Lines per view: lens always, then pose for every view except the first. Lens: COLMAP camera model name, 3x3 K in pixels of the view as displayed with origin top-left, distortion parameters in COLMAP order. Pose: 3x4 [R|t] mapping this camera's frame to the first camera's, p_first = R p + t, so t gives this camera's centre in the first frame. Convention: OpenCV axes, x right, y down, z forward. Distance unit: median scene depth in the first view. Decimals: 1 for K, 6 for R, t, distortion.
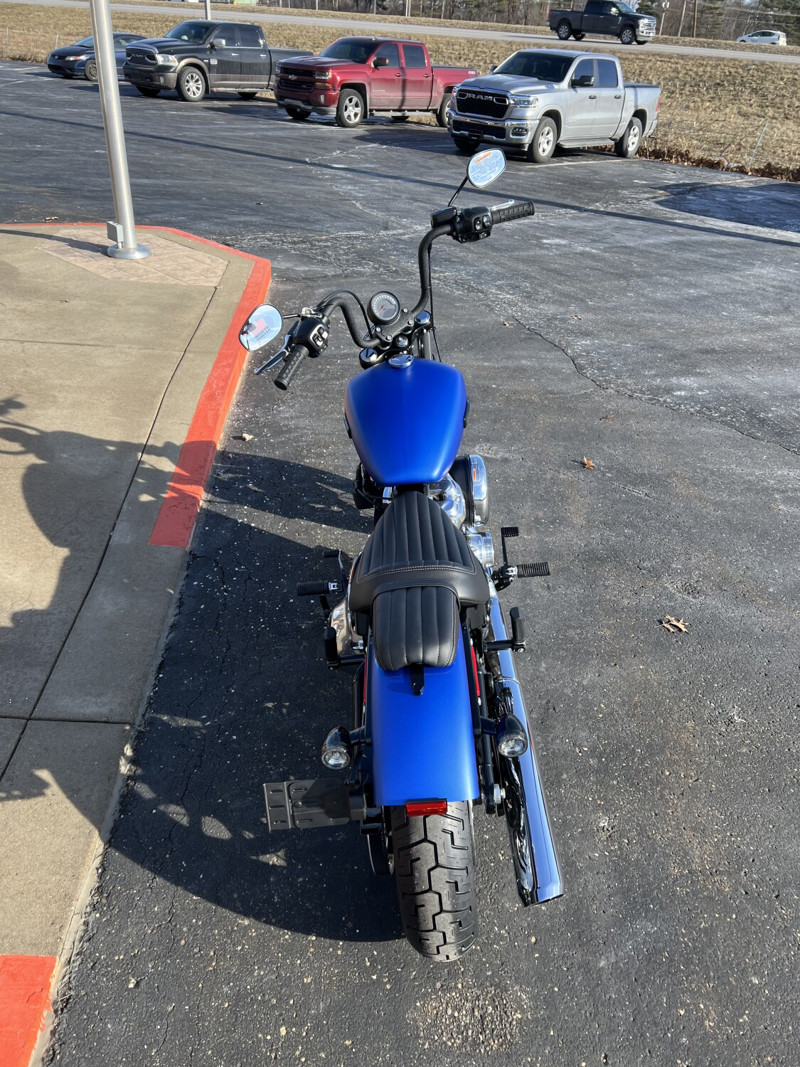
lens RADIAL K [[804.9, 0, 413.4], [0, 804.9, 535.2], [0, 0, 1]] dist [0.044373, -0.052435]
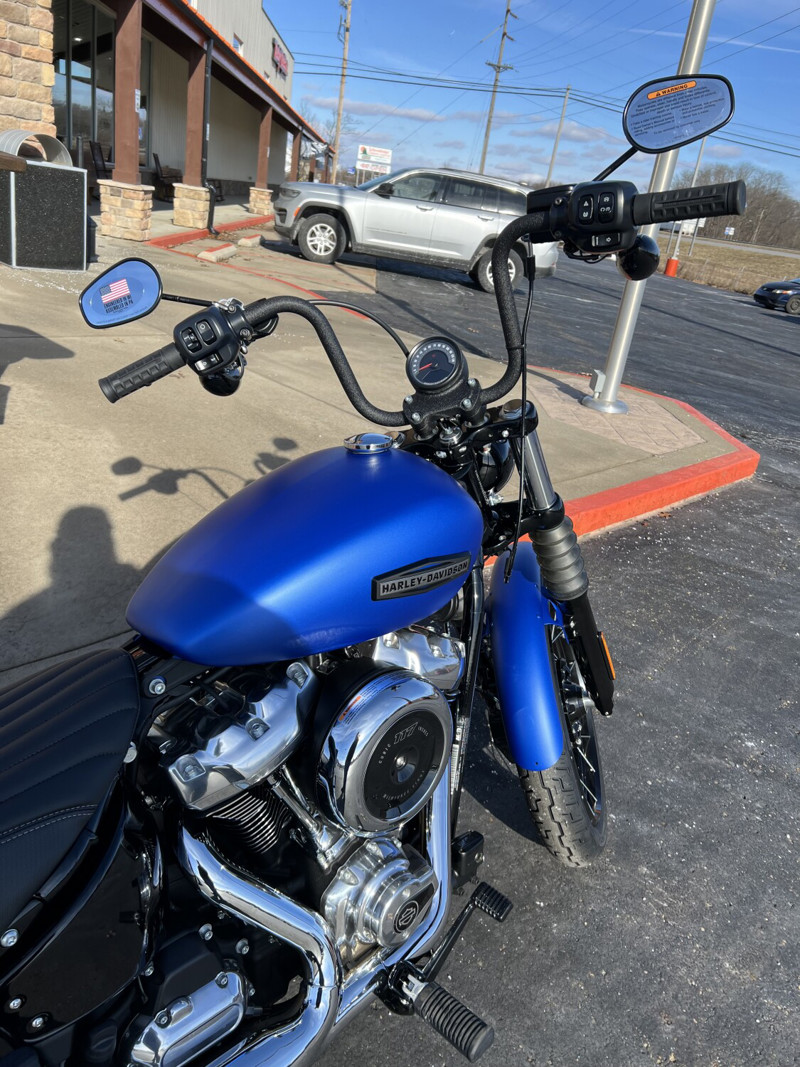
lens RADIAL K [[804.9, 0, 402.3], [0, 804.9, 531.0], [0, 0, 1]] dist [0.044373, -0.052435]
pose [[0.683919, 0.311021, -0.659939, 0.211302], [-0.470294, 0.879494, -0.072888, -0.084314], [0.557743, 0.360215, 0.747775, 0.392581]]
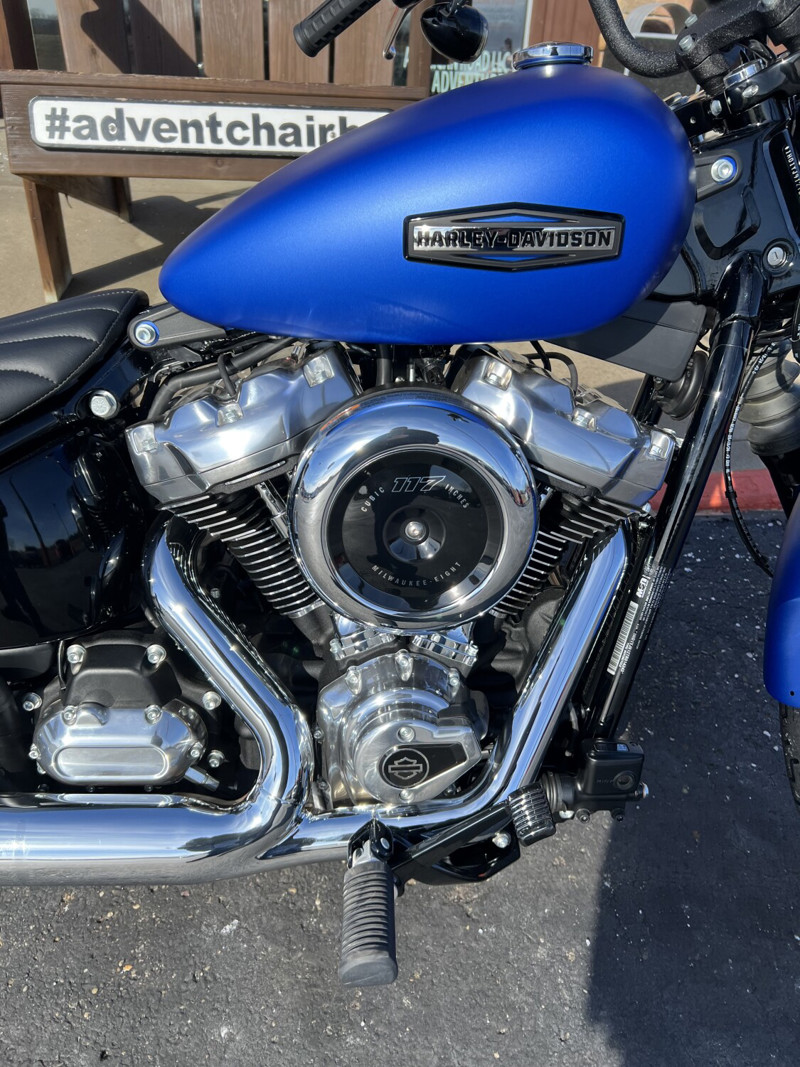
lens RADIAL K [[804.9, 0, 401.4], [0, 804.9, 540.0], [0, 0, 1]] dist [0.044373, -0.052435]
pose [[0.022928, 0.464955, -0.885037, 0.211663], [-0.567364, 0.734952, 0.371409, -0.097859], [0.823148, 0.493622, 0.280650, 0.575719]]
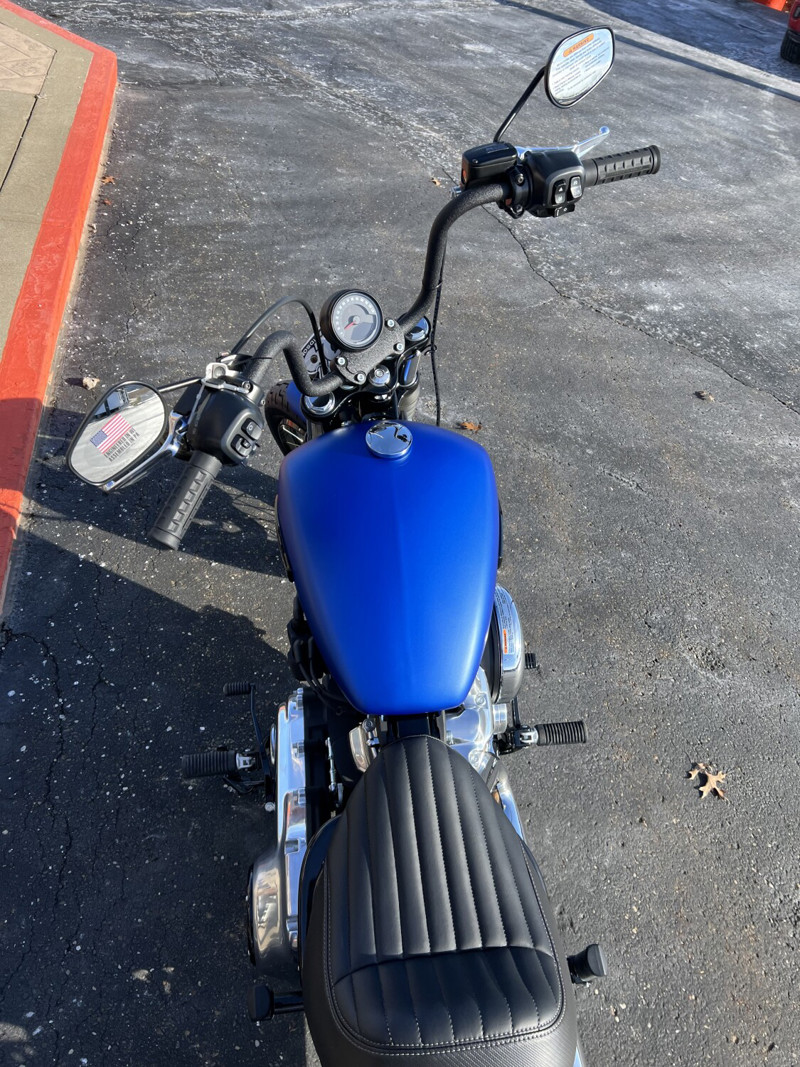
lens RADIAL K [[804.9, 0, 400.3], [0, 804.9, 525.8], [0, 0, 1]] dist [0.044373, -0.052435]
pose [[0.987263, 0.018604, 0.158007, -0.054809], [-0.053508, 0.974114, 0.219635, -0.167903], [-0.149831, -0.225292, 0.962701, 0.282684]]
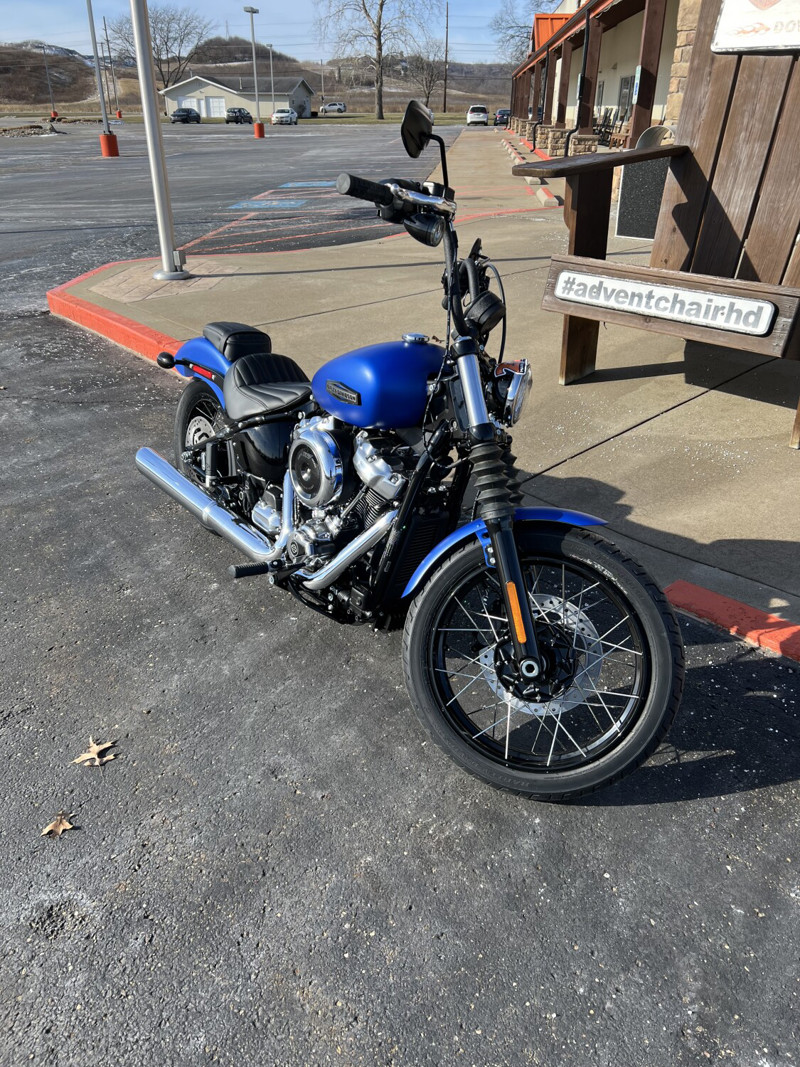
lens RADIAL K [[804.9, 0, 396.8], [0, 804.9, 529.7], [0, 0, 1]] dist [0.044373, -0.052435]
pose [[-0.806173, 0.213219, -0.551926, 0.323880], [-0.359195, 0.564888, 0.742886, -0.452444], [0.470174, 0.797144, -0.378810, 0.902233]]
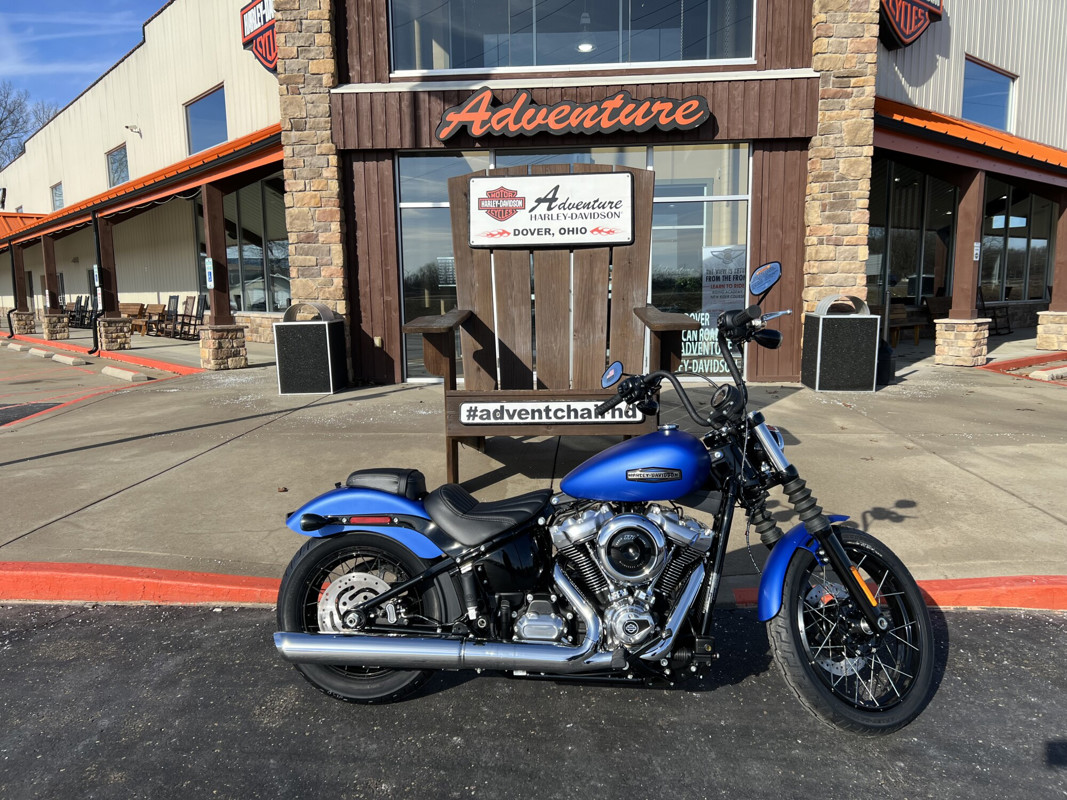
lens RADIAL K [[804.9, 0, 534.9], [0, 804.9, 380.9], [0, 0, 1]] dist [0.044373, -0.052435]
pose [[-0.141919, 0.047298, -0.988748, 0.699098], [-0.523342, 0.844258, 0.115504, -0.184842], [0.840221, 0.533845, -0.095063, 0.550967]]
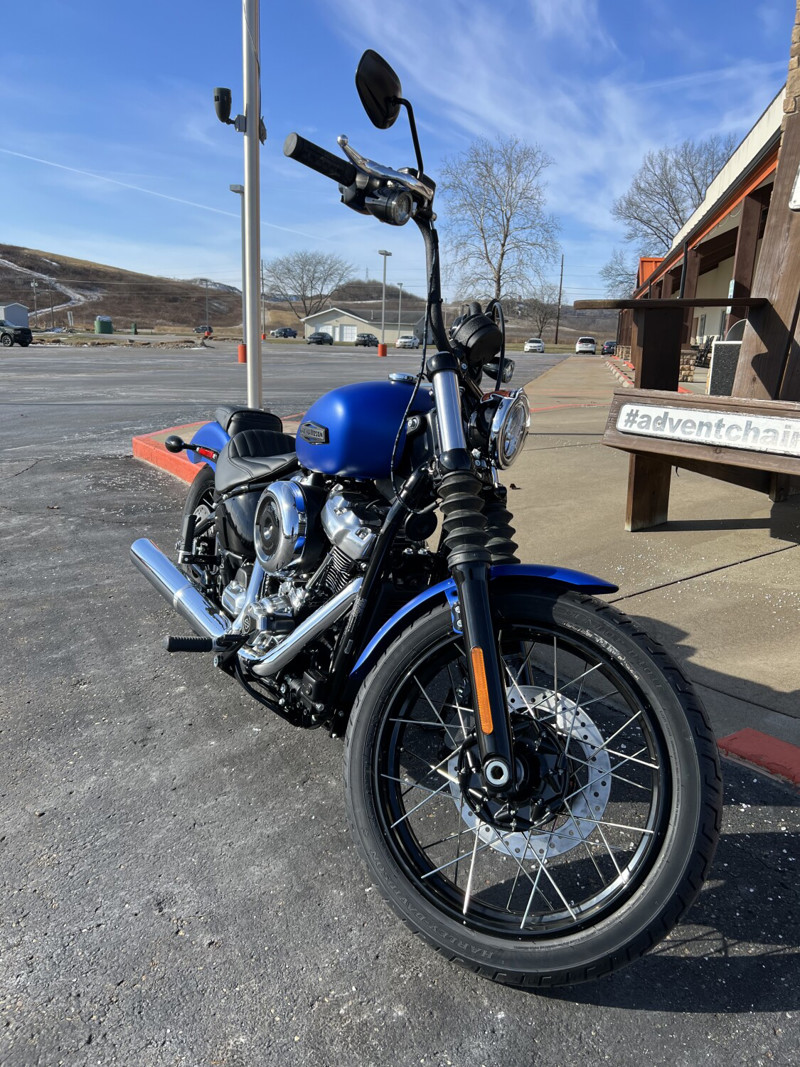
lens RADIAL K [[804.9, 0, 400.8], [0, 804.9, 525.4], [0, 0, 1]] dist [0.044373, -0.052435]
pose [[-0.875339, 0.018328, -0.483162, 0.216975], [-0.327394, 0.712877, 0.620177, -0.356395], [0.355802, 0.701050, -0.618008, 0.946350]]
